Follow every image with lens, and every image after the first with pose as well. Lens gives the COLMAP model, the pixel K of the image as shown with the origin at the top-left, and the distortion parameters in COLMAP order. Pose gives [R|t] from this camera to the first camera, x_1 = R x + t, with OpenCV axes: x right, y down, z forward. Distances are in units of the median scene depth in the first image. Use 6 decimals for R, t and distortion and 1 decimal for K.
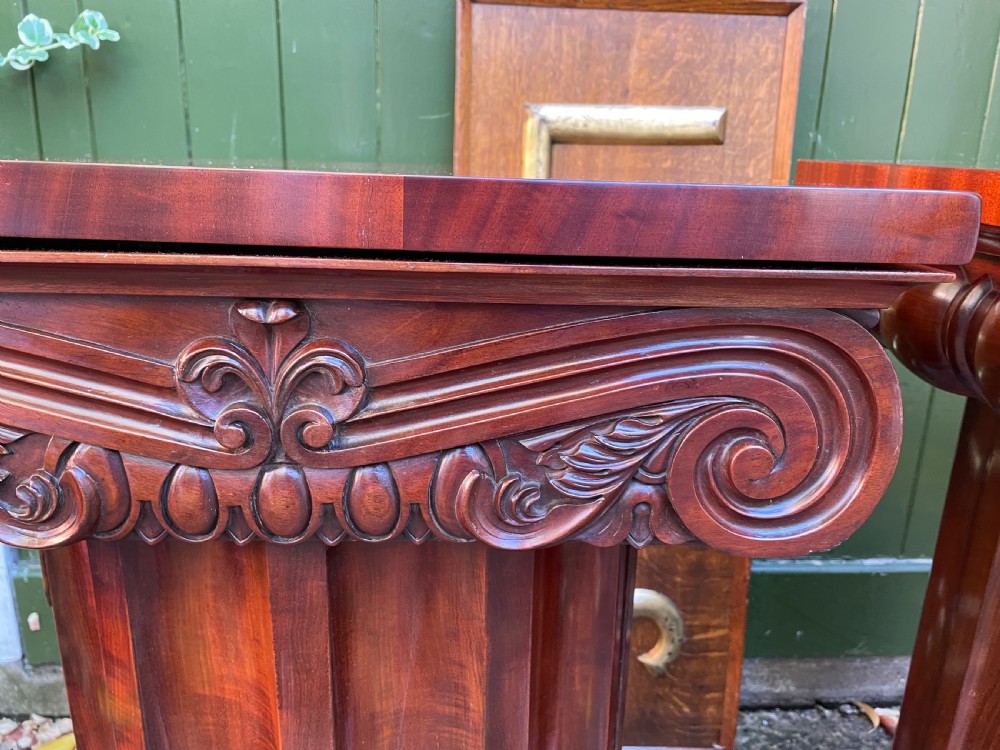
lens RADIAL K [[763.4, 0, 493.6], [0, 763.4, 369.7], [0, 0, 1]] dist [0.087635, -0.116798]
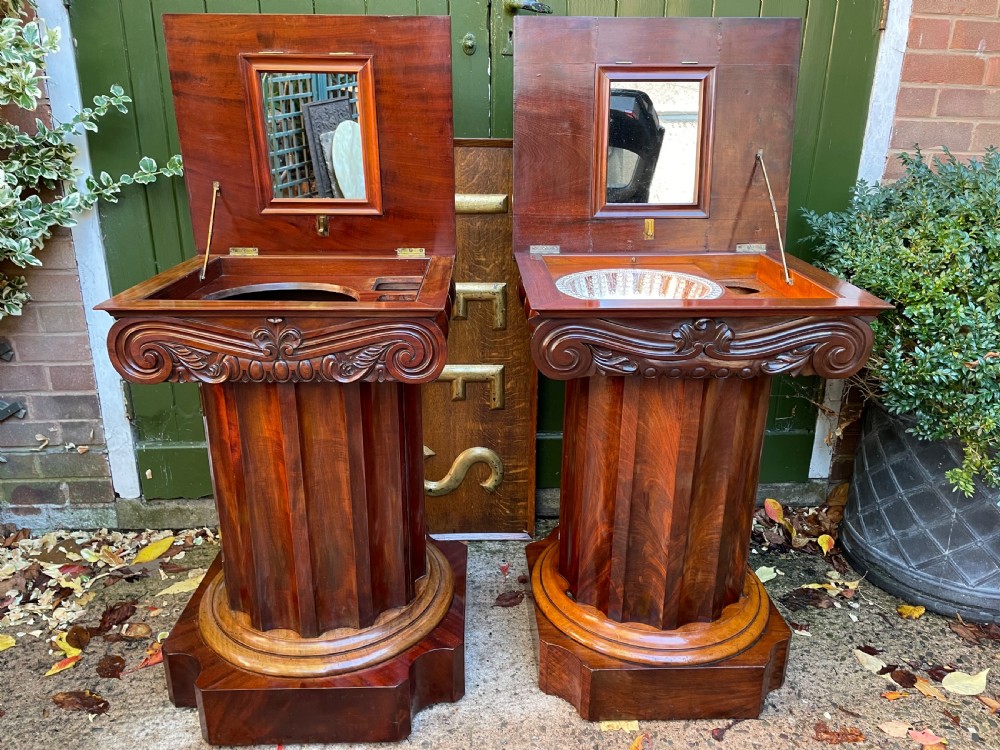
lens RADIAL K [[762.0, 0, 503.8], [0, 762.0, 369.1], [0, 0, 1]] dist [0.092240, -0.122458]
pose [[0.999485, -0.022715, 0.022678, 0.240239], [0.021426, 0.998225, 0.055562, -0.007136], [-0.023900, -0.055047, 0.998198, -0.952866]]
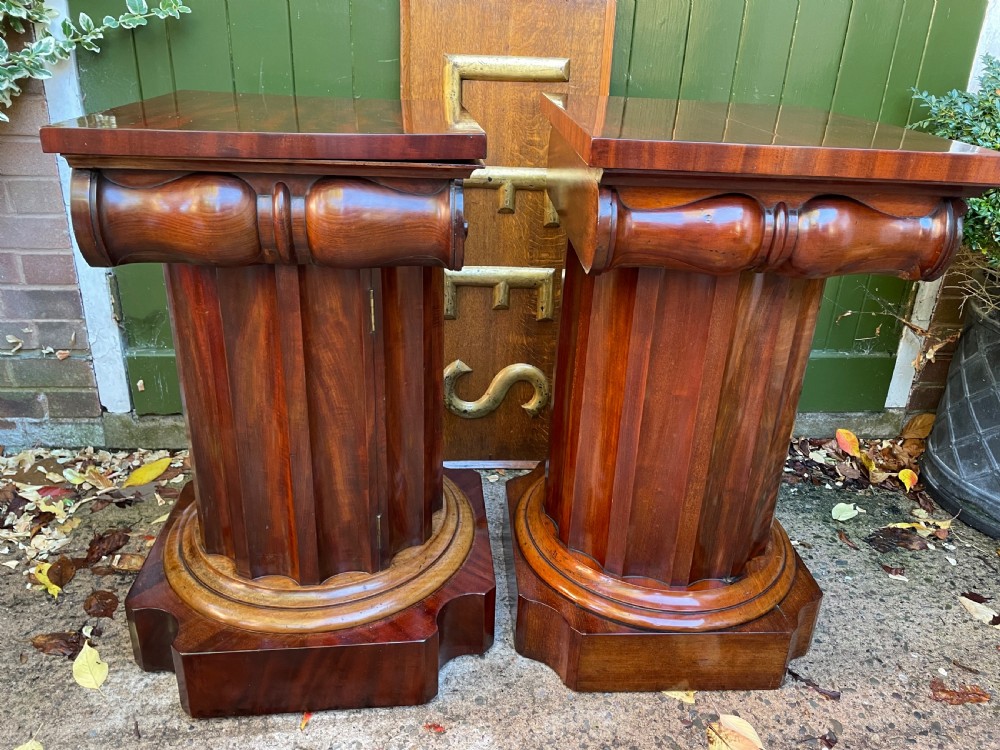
lens RADIAL K [[763.4, 0, 505.1], [0, 763.4, 365.1], [0, 0, 1]] dist [0.087635, -0.116798]
pose [[0.999108, -0.003365, 0.042090, 0.096950], [-0.002070, 0.991719, 0.128412, 0.090786], [-0.042173, -0.128385, 0.990827, -0.680633]]
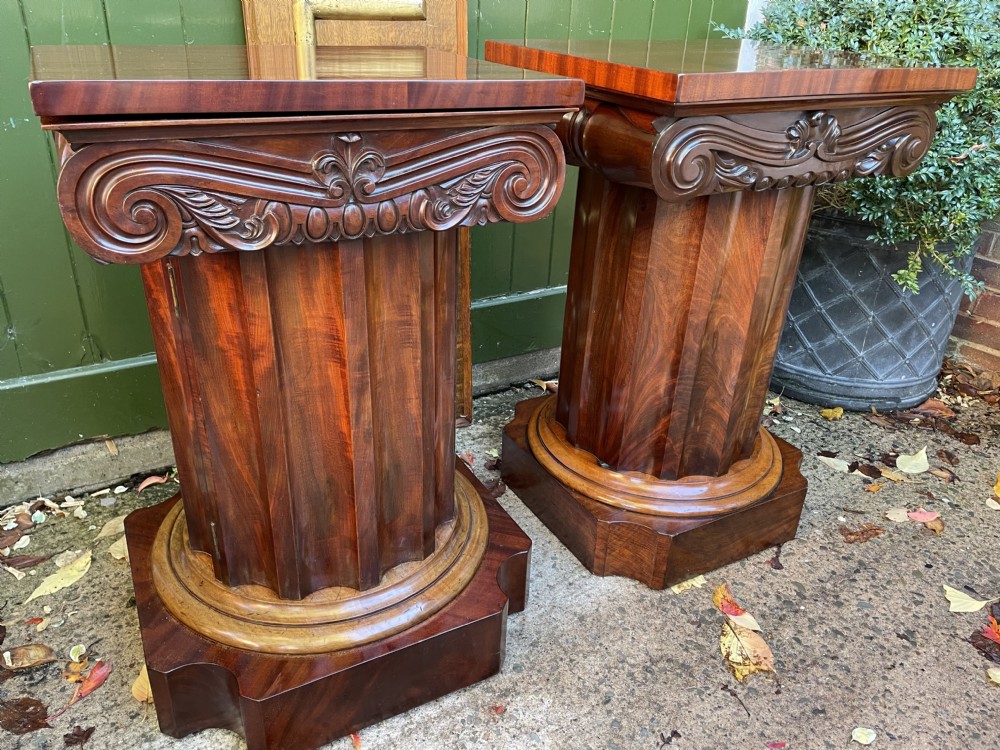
lens RADIAL K [[763.4, 0, 497.4], [0, 763.4, 371.1], [0, 0, 1]] dist [0.087635, -0.116798]
pose [[0.889442, -0.193865, 0.413895, -0.342793], [0.106570, 0.968591, 0.224667, 0.048781], [-0.444450, -0.155719, 0.882165, -0.508456]]
